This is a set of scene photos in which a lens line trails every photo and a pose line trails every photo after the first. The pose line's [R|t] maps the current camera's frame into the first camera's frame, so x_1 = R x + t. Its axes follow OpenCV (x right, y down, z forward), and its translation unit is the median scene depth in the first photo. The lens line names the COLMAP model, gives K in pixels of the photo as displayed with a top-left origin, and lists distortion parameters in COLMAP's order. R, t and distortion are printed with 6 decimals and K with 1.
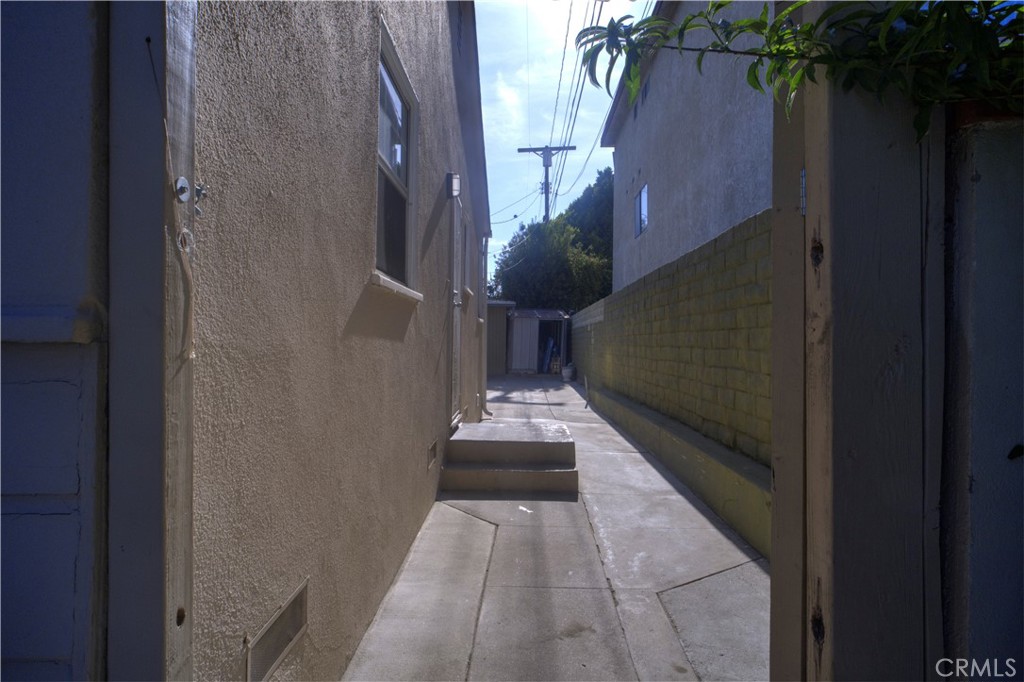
lens RADIAL K [[616.5, 0, 512.0], [0, 616.5, 341.0], [0, 0, 1]] dist [-0.006030, -0.000628]
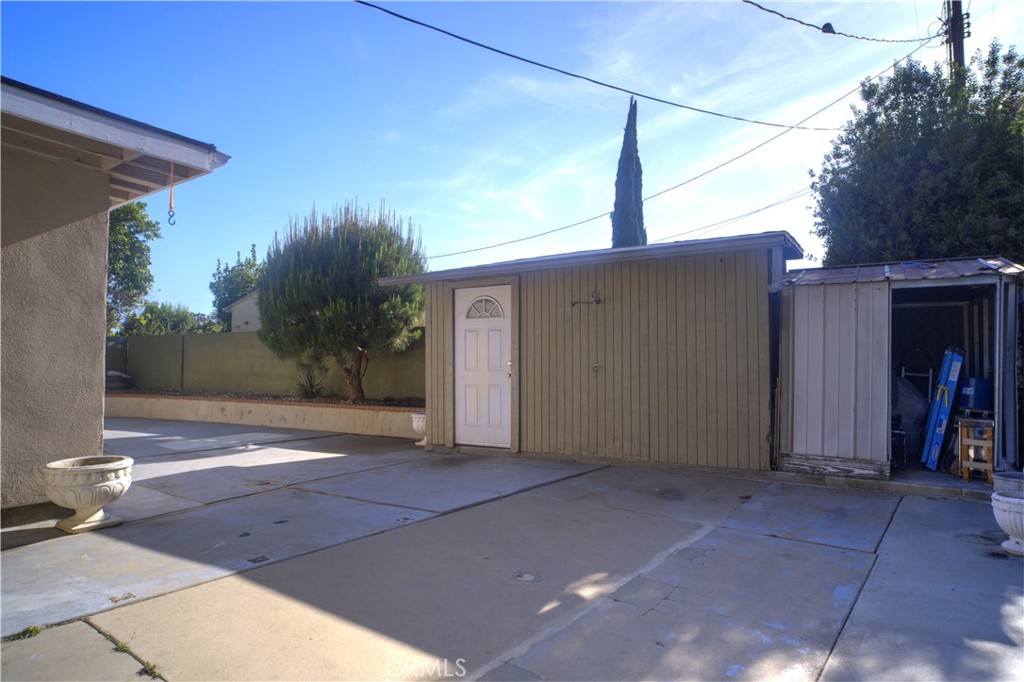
lens RADIAL K [[616.5, 0, 512.0], [0, 616.5, 341.0], [0, 0, 1]] dist [-0.006030, -0.000628]
pose [[0.816221, -0.029556, -0.576983, 0.061223], [0.009166, 0.999227, -0.038220, -0.000859], [0.577666, 0.025908, 0.815862, 0.630953]]
